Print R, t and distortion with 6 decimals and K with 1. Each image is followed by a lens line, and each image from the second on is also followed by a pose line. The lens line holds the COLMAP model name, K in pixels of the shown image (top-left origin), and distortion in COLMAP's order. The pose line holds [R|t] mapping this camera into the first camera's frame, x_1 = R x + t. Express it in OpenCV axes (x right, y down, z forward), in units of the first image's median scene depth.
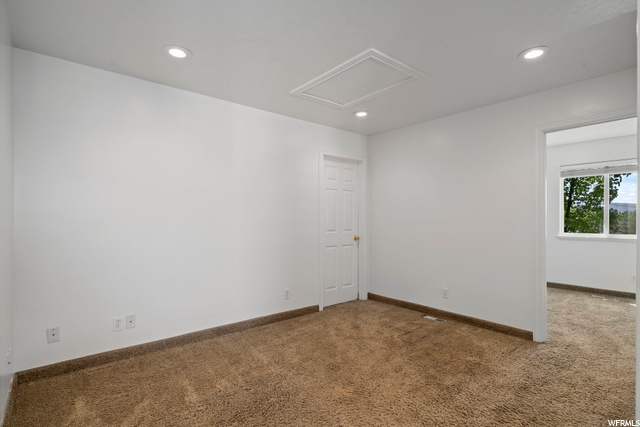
lens RADIAL K [[317.3, 0, 319.4], [0, 317.3, 210.7], [0, 0, 1]] dist [0.004676, -0.000369]
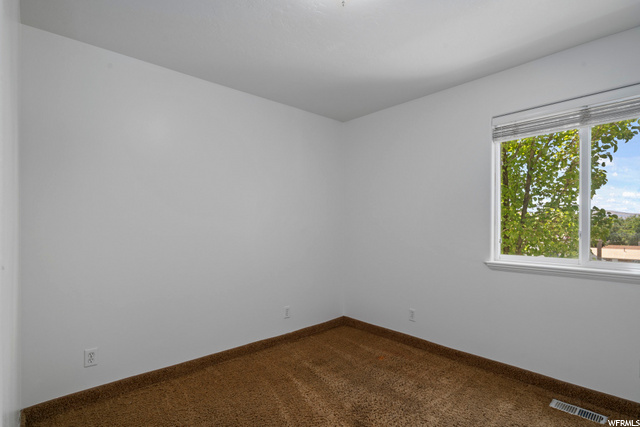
lens RADIAL K [[317.3, 0, 322.6], [0, 317.3, 216.6], [0, 0, 1]] dist [0.004676, -0.000369]
pose [[0.999445, -0.008343, 0.032245, 0.437213], [0.008924, 0.999800, -0.017913, 0.015751], [-0.032089, 0.018190, 0.999319, 0.476482]]
